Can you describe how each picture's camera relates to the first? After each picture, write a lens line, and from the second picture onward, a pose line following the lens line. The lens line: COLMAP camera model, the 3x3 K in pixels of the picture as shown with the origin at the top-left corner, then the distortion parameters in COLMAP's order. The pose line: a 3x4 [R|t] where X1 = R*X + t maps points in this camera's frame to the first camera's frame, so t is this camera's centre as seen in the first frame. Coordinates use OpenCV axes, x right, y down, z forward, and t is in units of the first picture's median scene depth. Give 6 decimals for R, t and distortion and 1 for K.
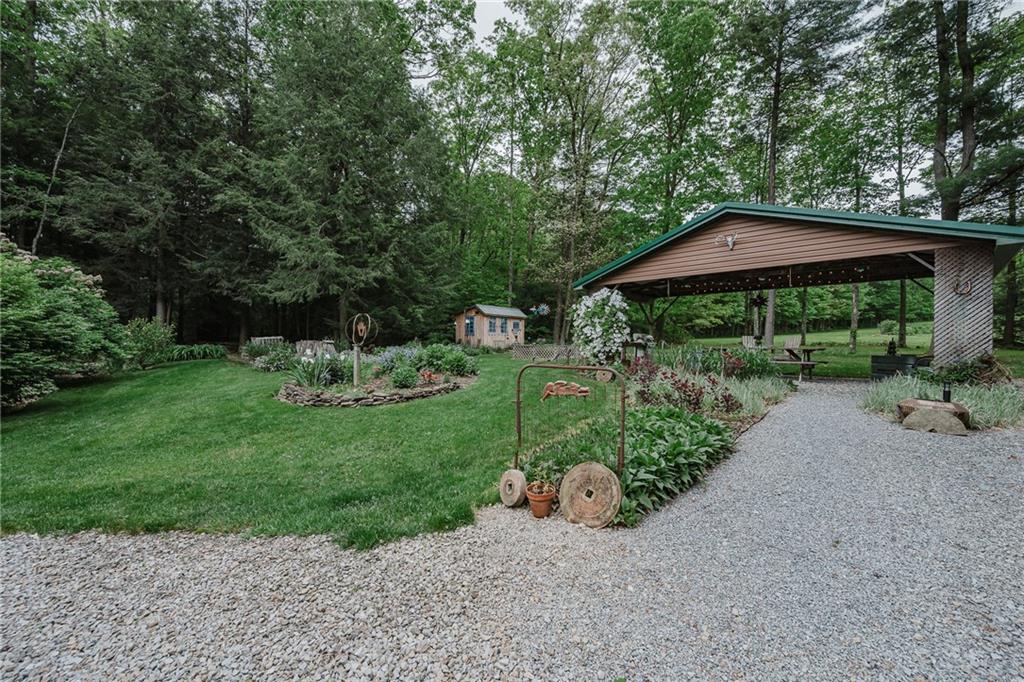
lens RADIAL K [[409.5, 0, 512.7], [0, 409.5, 340.6], [0, 0, 1]] dist [0.001573, 0.000014]
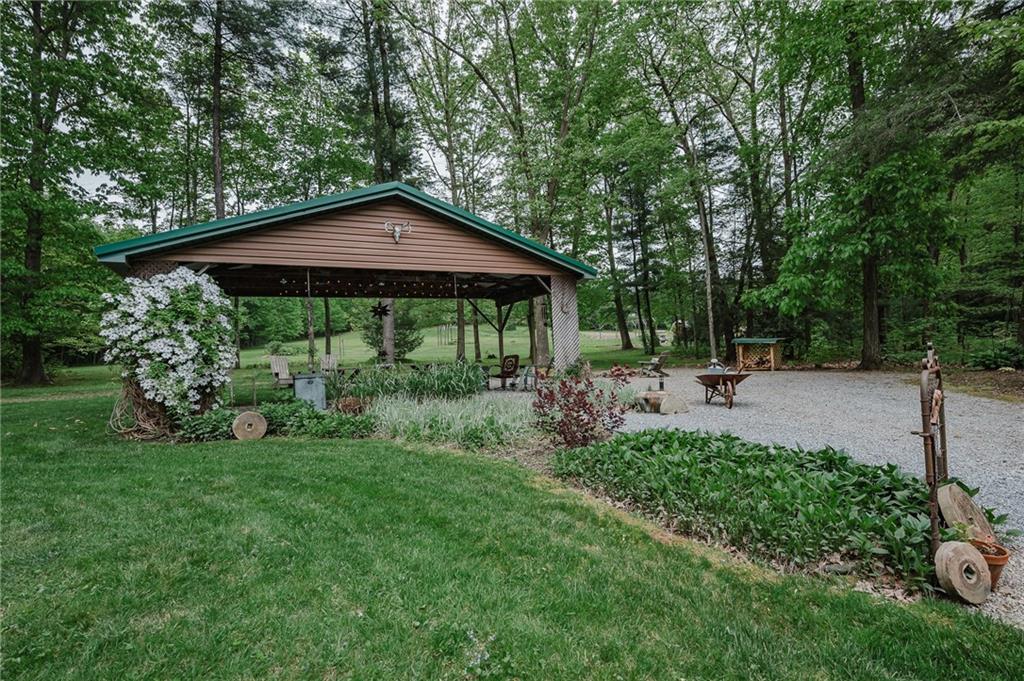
lens RADIAL K [[493.7, 0, 516.5], [0, 493.7, 351.0], [0, 0, 1]] dist [0.012533, 0.000153]
pose [[0.305287, -0.014456, 0.952151, -0.180750], [0.045408, 0.998968, 0.000607, -0.000822], [-0.951177, 0.043050, 0.305629, 0.281187]]
